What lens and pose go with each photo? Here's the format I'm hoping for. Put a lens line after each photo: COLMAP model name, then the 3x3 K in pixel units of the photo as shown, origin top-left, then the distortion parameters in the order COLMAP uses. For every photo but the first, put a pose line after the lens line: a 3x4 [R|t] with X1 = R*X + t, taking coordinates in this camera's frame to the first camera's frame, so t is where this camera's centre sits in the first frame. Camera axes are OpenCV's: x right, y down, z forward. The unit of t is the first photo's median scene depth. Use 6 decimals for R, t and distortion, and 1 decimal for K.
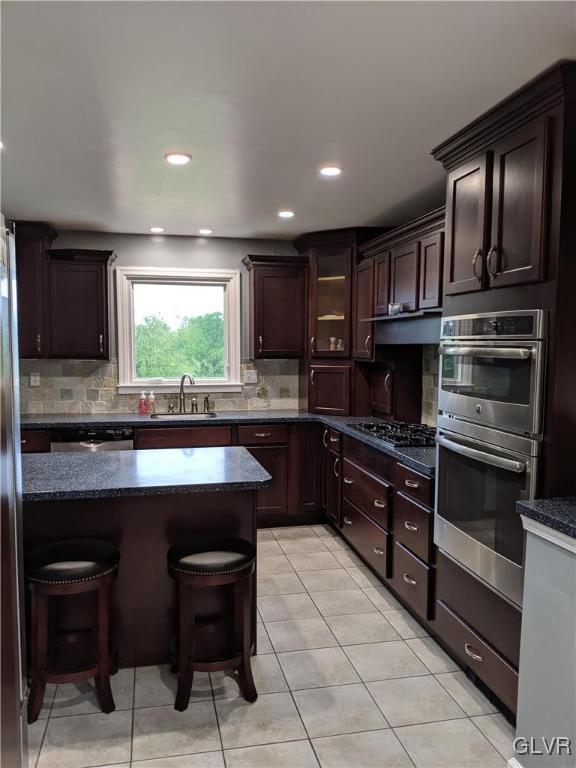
lens RADIAL K [[613.9, 0, 286.7], [0, 613.9, 386.5], [0, 0, 1]] dist [0.029424, -0.040131]
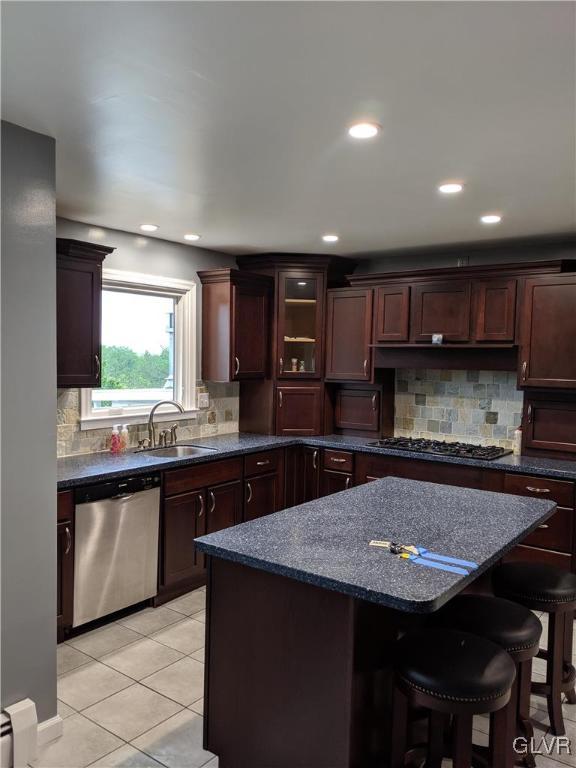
lens RADIAL K [[613.9, 0, 287.8], [0, 613.9, 384.2], [0, 0, 1]] dist [0.029424, -0.040131]
pose [[0.745943, -0.021977, 0.665647, -0.589706], [0.029498, 0.999565, -0.000055, -0.037604], [-0.665356, 0.019676, 0.746267, 0.250825]]
